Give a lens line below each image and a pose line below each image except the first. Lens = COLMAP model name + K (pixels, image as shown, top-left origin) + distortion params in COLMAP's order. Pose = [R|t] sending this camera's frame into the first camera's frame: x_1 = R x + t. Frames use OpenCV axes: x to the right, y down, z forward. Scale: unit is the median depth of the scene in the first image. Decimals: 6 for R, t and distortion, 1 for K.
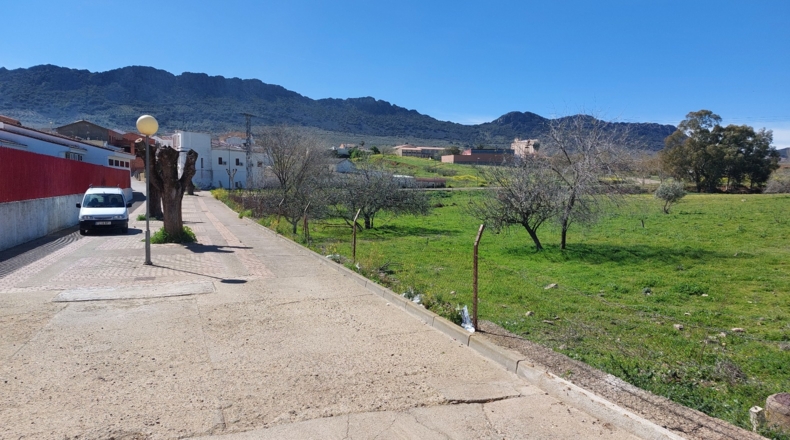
lens RADIAL K [[559.1, 0, 398.3], [0, 559.1, 221.8], [0, 0, 1]] dist [0.090196, -0.094586]
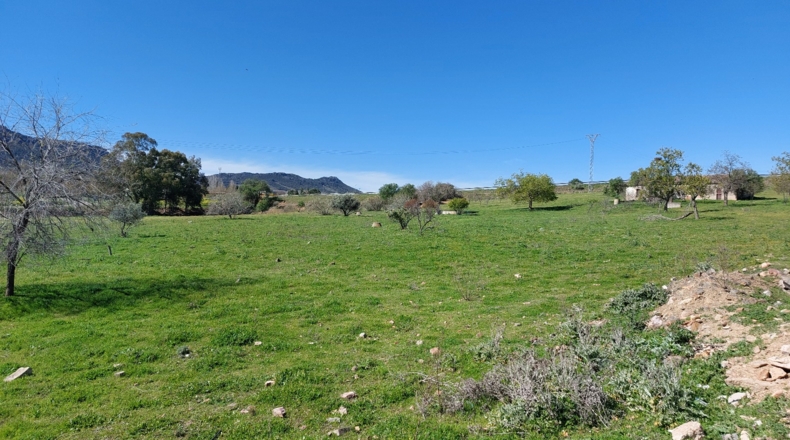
lens RADIAL K [[559.1, 0, 402.9], [0, 559.1, 224.4], [0, 0, 1]] dist [0.090196, -0.094586]
pose [[0.594731, -0.015548, 0.803774, 0.023689], [0.043757, 0.998957, -0.013054, -0.006311], [-0.802733, 0.042935, 0.594791, 0.198726]]
